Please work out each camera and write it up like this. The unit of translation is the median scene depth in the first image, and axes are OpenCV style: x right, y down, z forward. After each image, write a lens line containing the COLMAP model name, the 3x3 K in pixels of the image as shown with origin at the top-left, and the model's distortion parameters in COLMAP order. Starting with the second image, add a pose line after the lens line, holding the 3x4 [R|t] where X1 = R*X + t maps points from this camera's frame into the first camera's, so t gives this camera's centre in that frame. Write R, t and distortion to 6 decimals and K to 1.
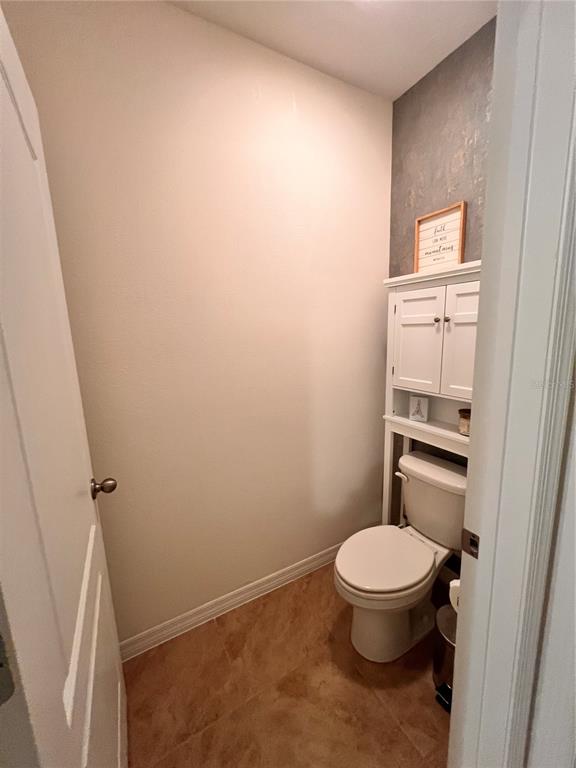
lens RADIAL K [[305.8, 0, 291.3], [0, 305.8, 380.9], [0, 0, 1]] dist [-0.002330, 0.000334]
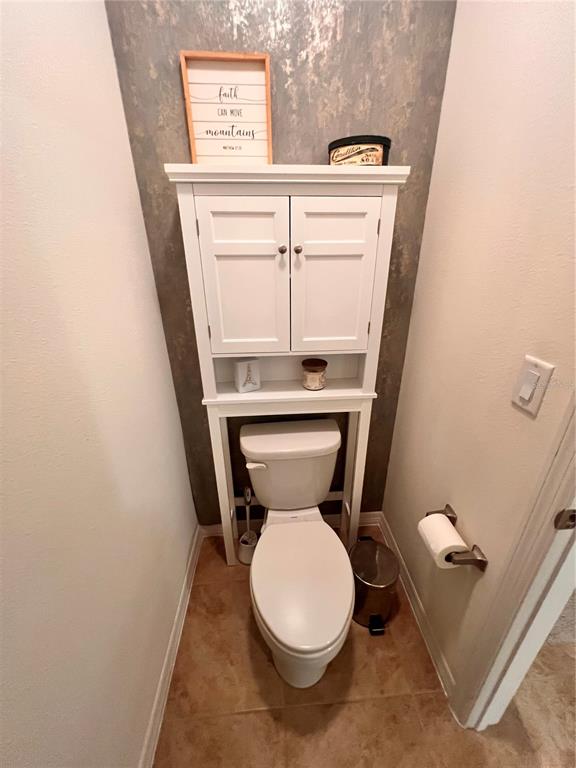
lens RADIAL K [[305.8, 0, 291.3], [0, 305.8, 380.9], [0, 0, 1]] dist [-0.002330, 0.000334]
pose [[0.427757, -0.340639, 0.837251, -0.177590], [0.144158, 0.940125, 0.308842, -0.118287], [-0.892324, -0.011413, 0.451251, 0.598262]]
